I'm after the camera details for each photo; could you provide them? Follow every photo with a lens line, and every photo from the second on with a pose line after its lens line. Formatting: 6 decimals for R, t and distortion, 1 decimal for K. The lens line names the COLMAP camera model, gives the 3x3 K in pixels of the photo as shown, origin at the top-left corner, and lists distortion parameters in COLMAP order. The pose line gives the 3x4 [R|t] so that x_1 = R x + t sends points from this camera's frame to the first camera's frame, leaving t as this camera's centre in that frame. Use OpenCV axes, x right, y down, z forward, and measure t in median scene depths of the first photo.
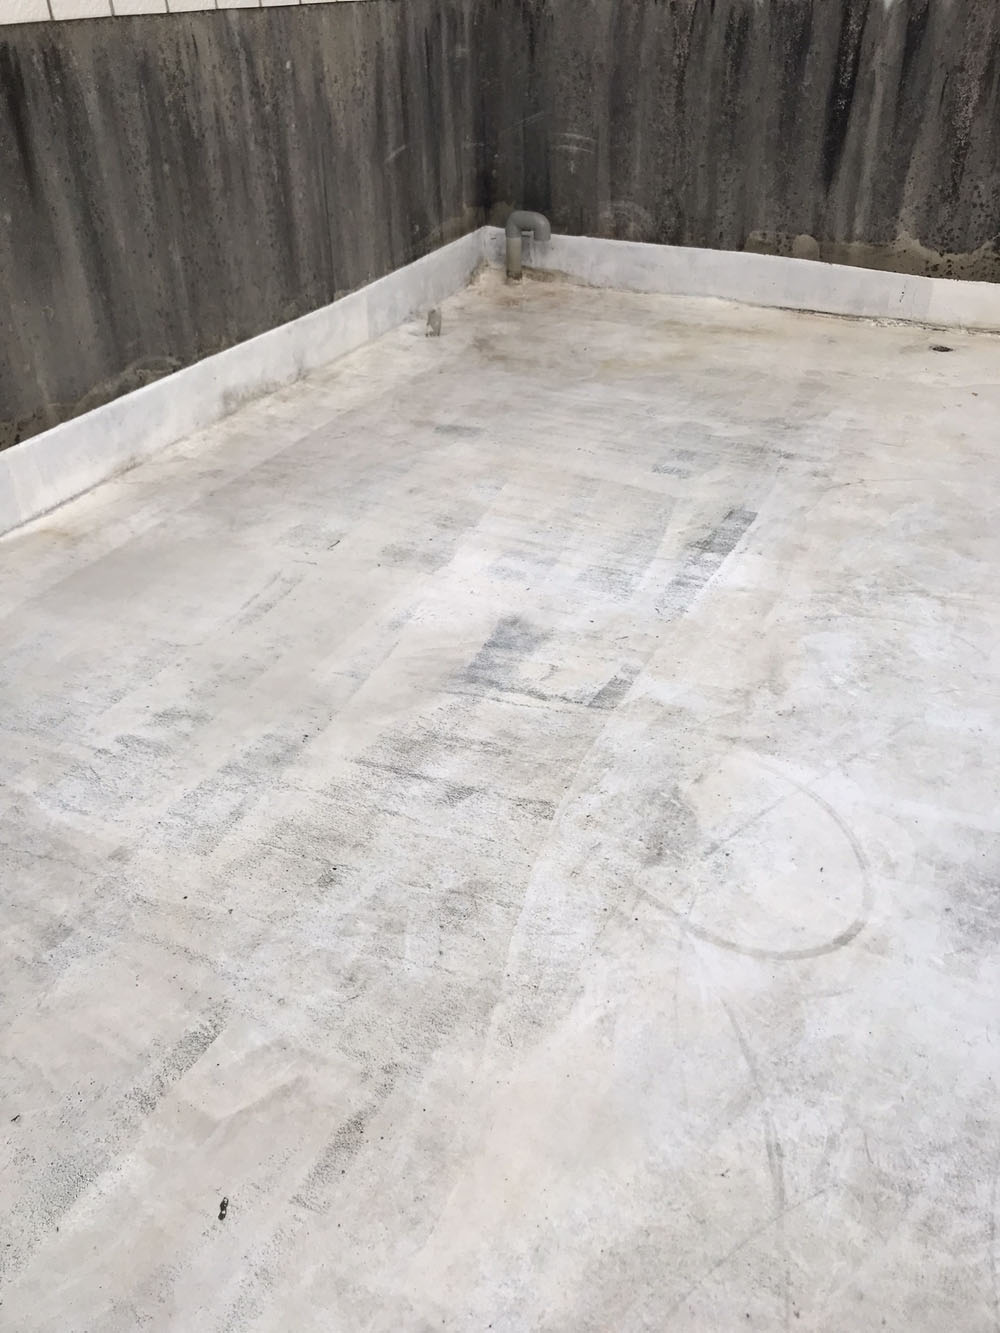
lens RADIAL K [[1089.9, 0, 500.0], [0, 1089.9, 666.5], [0, 0, 1]] dist [-0.060806, 0.108542]
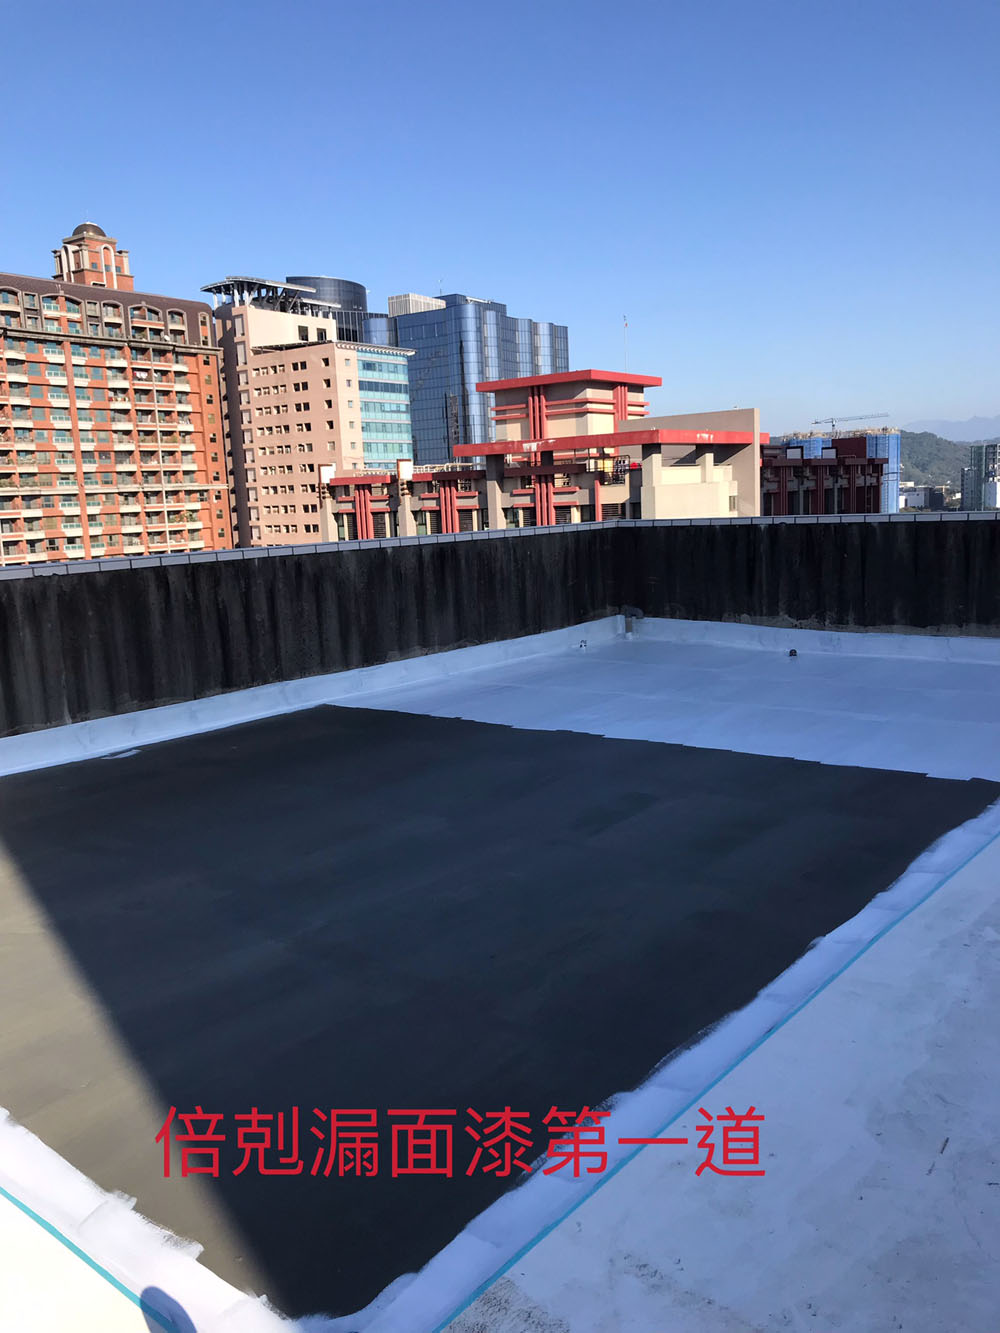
lens RADIAL K [[1083.7, 0, 500.0], [0, 1083.7, 666.5], [0, 0, 1]] dist [0.041272, -0.109760]
pose [[0.958400, 0.017960, -0.284863, 0.480137], [-0.129744, 0.916363, -0.378741, 0.711477], [0.254235, 0.399945, 0.880573, -1.243495]]
